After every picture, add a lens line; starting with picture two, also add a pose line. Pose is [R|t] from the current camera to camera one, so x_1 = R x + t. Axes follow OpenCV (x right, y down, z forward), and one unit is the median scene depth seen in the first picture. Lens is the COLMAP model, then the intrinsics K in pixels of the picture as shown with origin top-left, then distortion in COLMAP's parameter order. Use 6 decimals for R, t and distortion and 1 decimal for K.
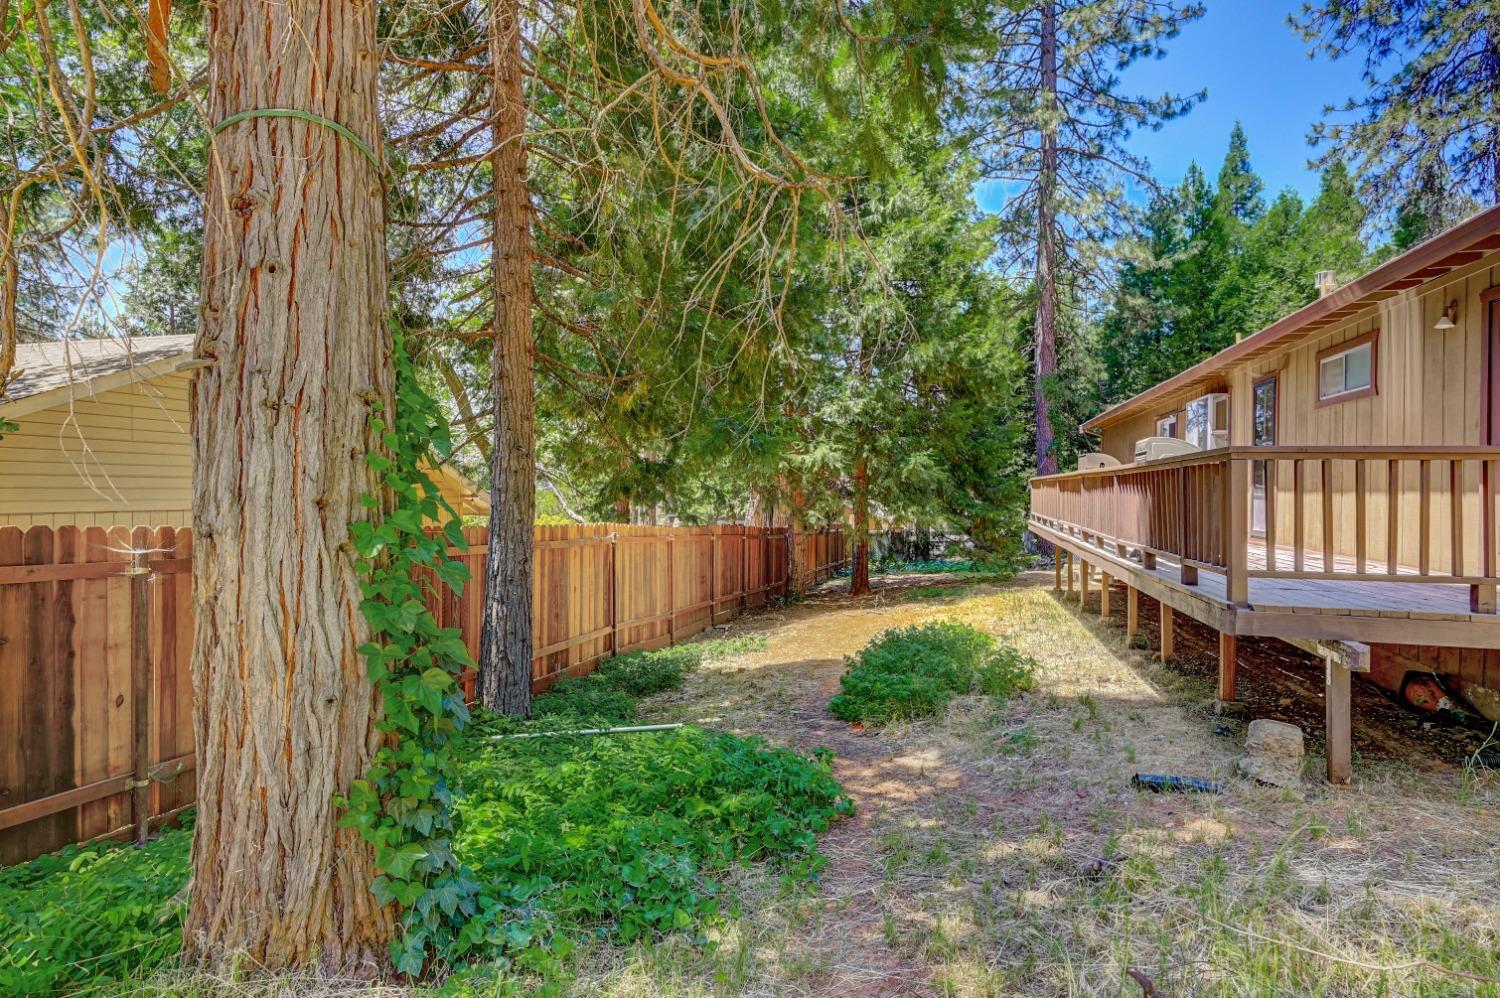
lens RADIAL K [[809.6, 0, 756.0], [0, 809.6, 492.6], [0, 0, 1]] dist [0.001007, 0.001899]
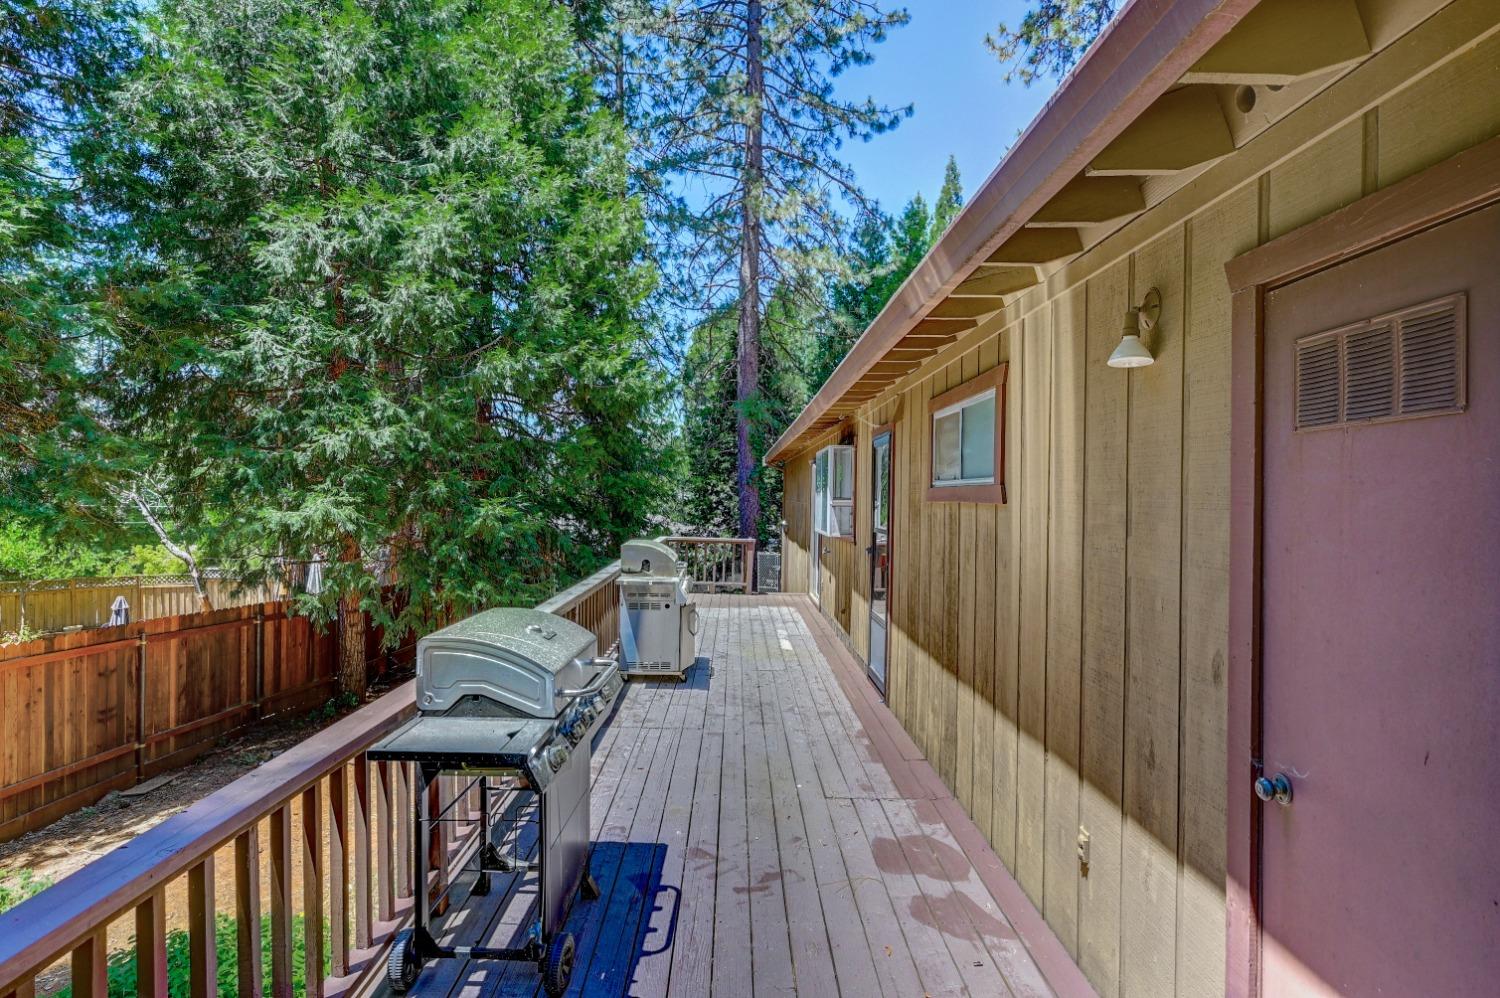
lens RADIAL K [[769.8, 0, 744.8], [0, 769.8, 499.8], [0, 0, 1]] dist [0.007071, 0.000539]
pose [[0.967653, 0.000968, 0.252283, 0.186398], [-0.003197, 0.999959, 0.008424, -0.045644], [-0.252265, -0.008958, 0.967617, 0.222112]]
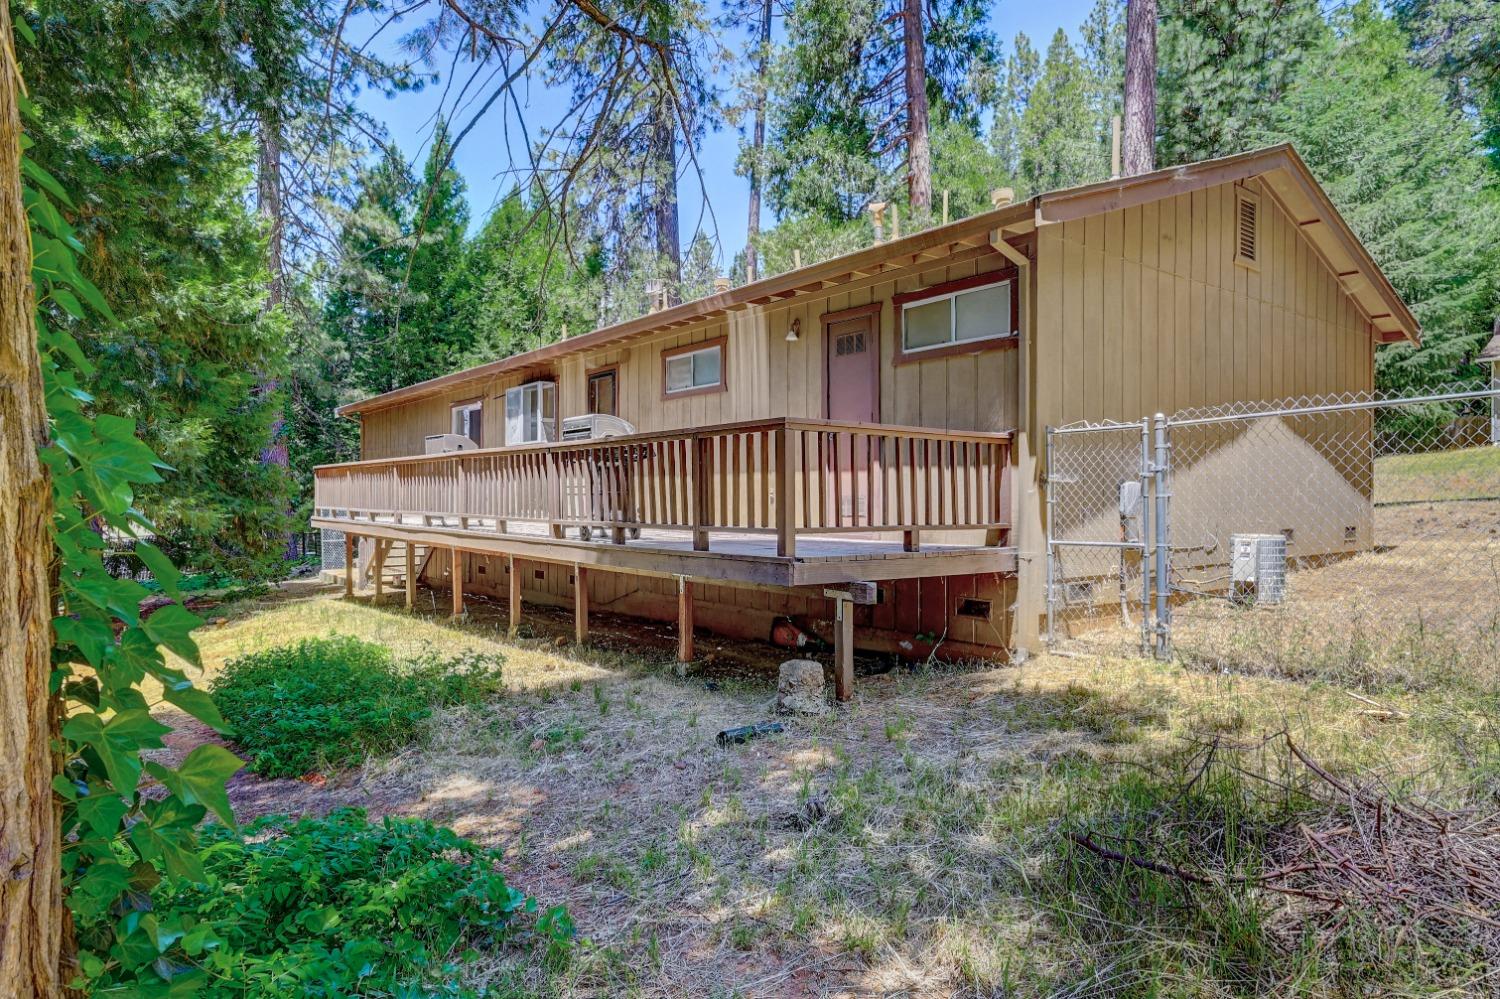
lens RADIAL K [[904.1, 0, 753.8], [0, 904.1, 493.8], [0, 0, 1]] dist [-0.008264, 0.001462]
pose [[0.616562, -0.004948, 0.787291, -0.089892], [0.006369, 0.999979, 0.001296, 0.009955], [-0.787280, 0.004215, 0.616581, 0.058337]]
